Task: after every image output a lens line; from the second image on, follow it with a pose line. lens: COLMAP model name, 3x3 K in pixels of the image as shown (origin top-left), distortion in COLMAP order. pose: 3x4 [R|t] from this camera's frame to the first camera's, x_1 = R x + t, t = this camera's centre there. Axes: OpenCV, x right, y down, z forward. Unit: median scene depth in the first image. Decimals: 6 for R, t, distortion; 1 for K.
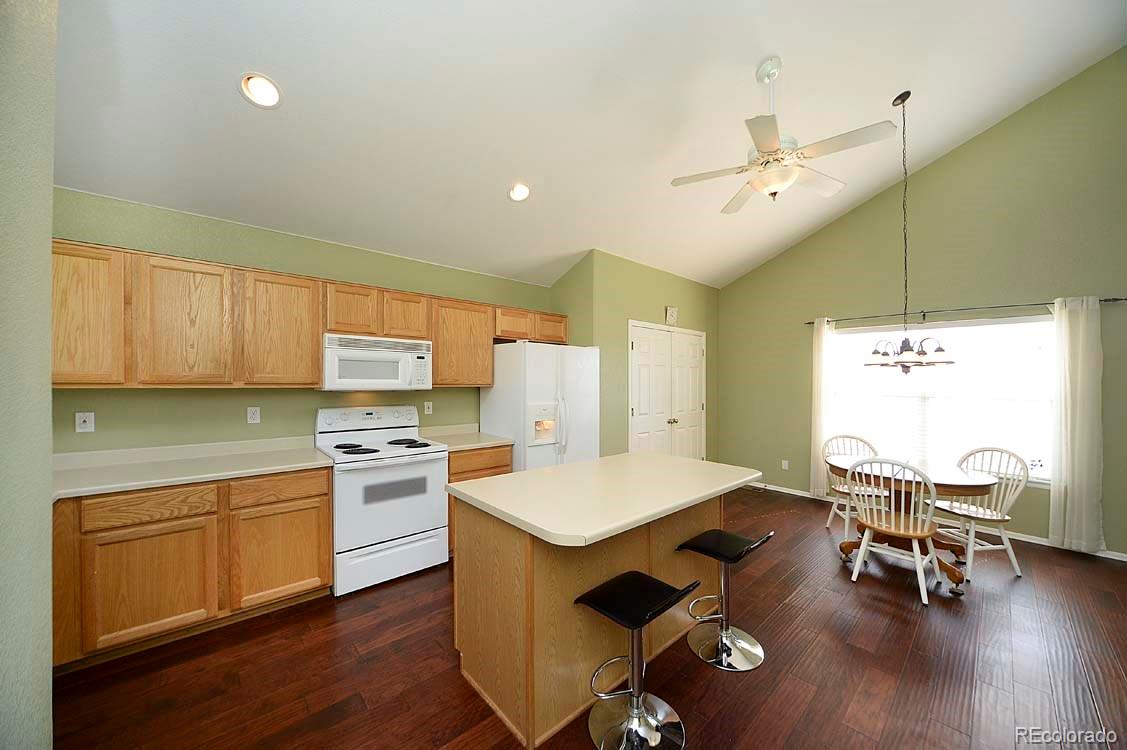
lens RADIAL K [[397.4, 0, 566.2], [0, 397.4, 381.0], [0, 0, 1]] dist [-0.000671, -0.000079]
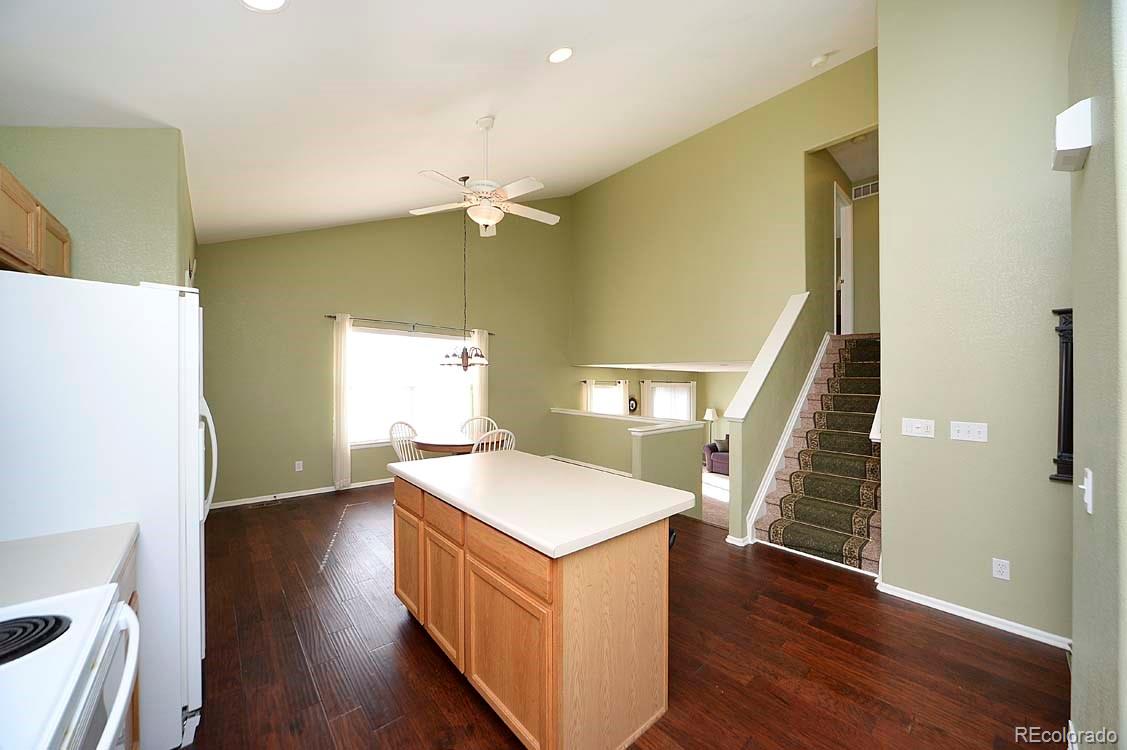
lens RADIAL K [[403.4, 0, 562.2], [0, 403.4, 370.1], [0, 0, 1]] dist [0.000059, 0.000028]
pose [[0.013573, 0.011197, 0.999845, -0.566532], [-0.010961, 0.999879, -0.011049, -0.009011], [-0.999848, -0.010810, 0.013694, 0.583823]]
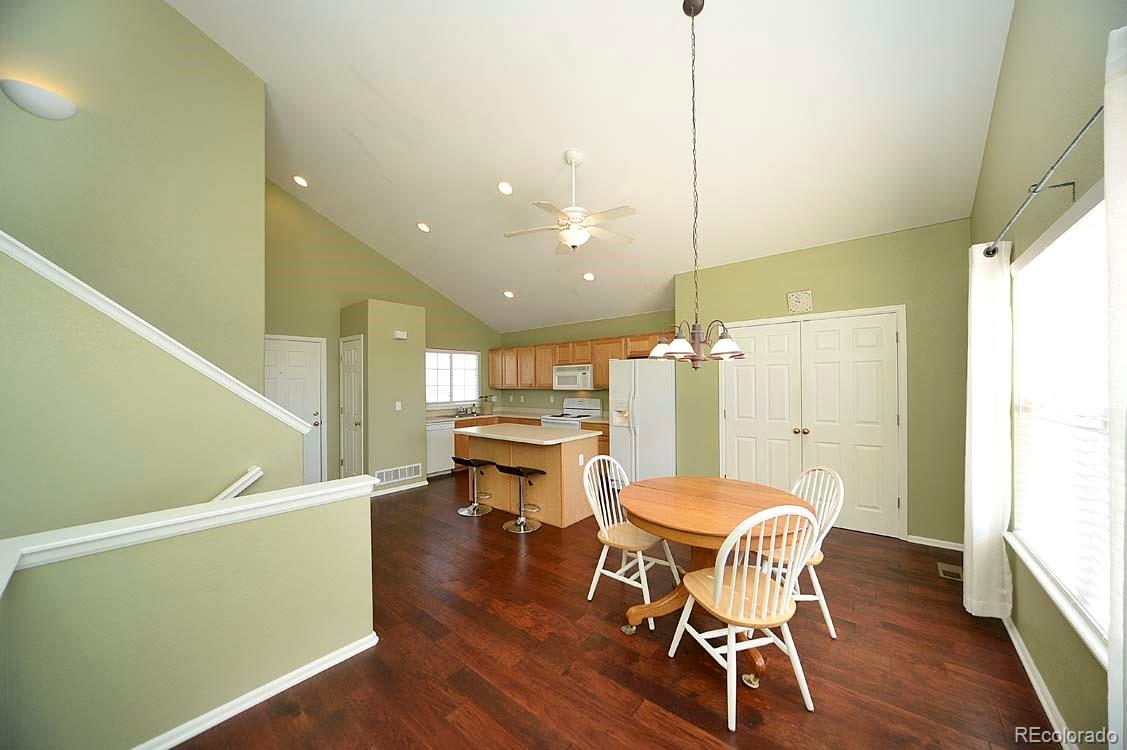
lens RADIAL K [[390.2, 0, 565.7], [0, 390.2, 393.8], [0, 0, 1]] dist [-0.010553, 0.000071]
pose [[0.139012, 0.014313, -0.990187, 1.523541], [0.009301, 0.999833, 0.015758, 0.009793], [0.990247, -0.011400, 0.138856, 0.642378]]
